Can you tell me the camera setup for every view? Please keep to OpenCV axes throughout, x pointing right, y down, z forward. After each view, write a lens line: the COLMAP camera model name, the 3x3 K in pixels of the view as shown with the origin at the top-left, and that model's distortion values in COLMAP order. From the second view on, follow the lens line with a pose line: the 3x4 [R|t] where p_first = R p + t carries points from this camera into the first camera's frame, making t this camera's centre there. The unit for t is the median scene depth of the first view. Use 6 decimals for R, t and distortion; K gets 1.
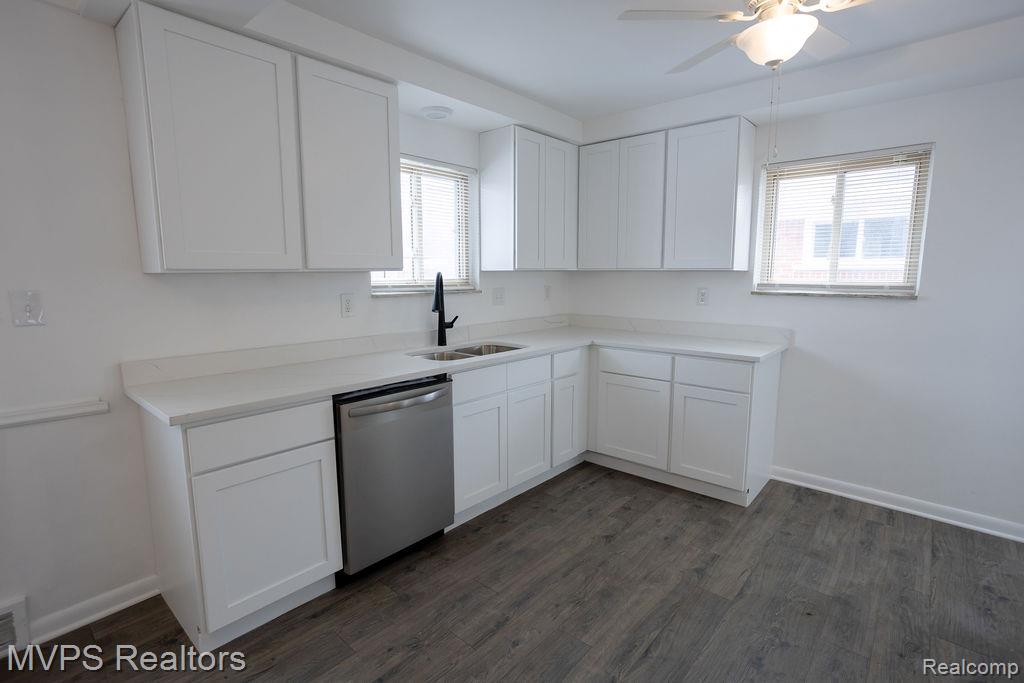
lens RADIAL K [[495.8, 0, 512.0], [0, 495.8, 341.5], [0, 0, 1]] dist [-0.041444, 0.024581]
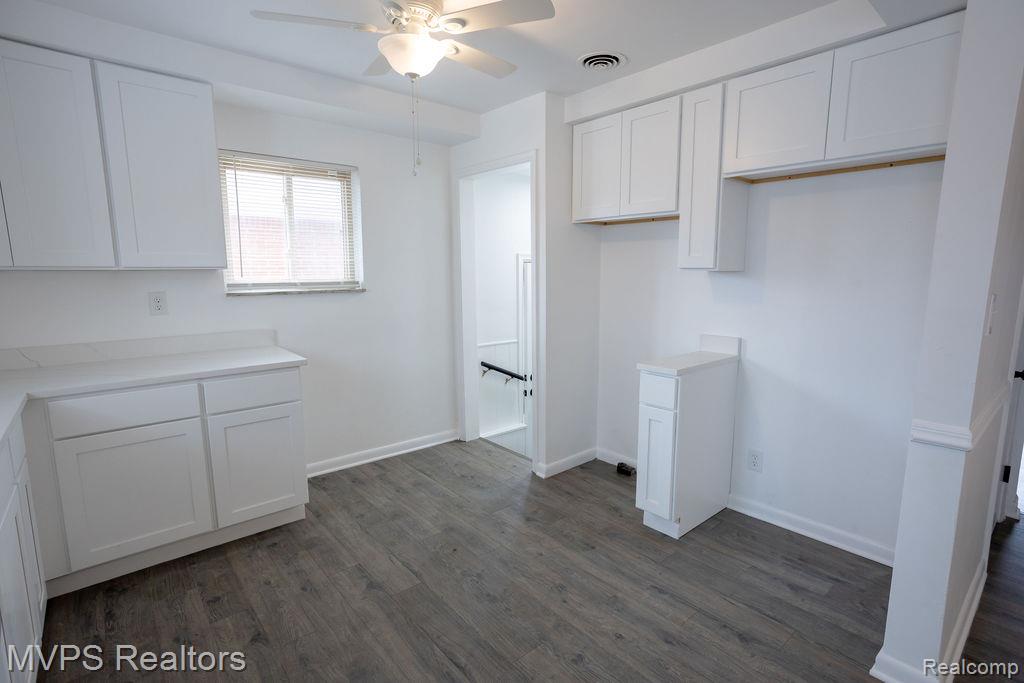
lens RADIAL K [[495.8, 0, 512.0], [0, 495.8, 341.5], [0, 0, 1]] dist [-0.041444, 0.024581]
pose [[0.140488, -0.142994, 0.979702, -0.342144], [0.139395, 0.982516, 0.123416, -0.058764], [-0.980221, 0.119227, 0.157964, 0.407960]]
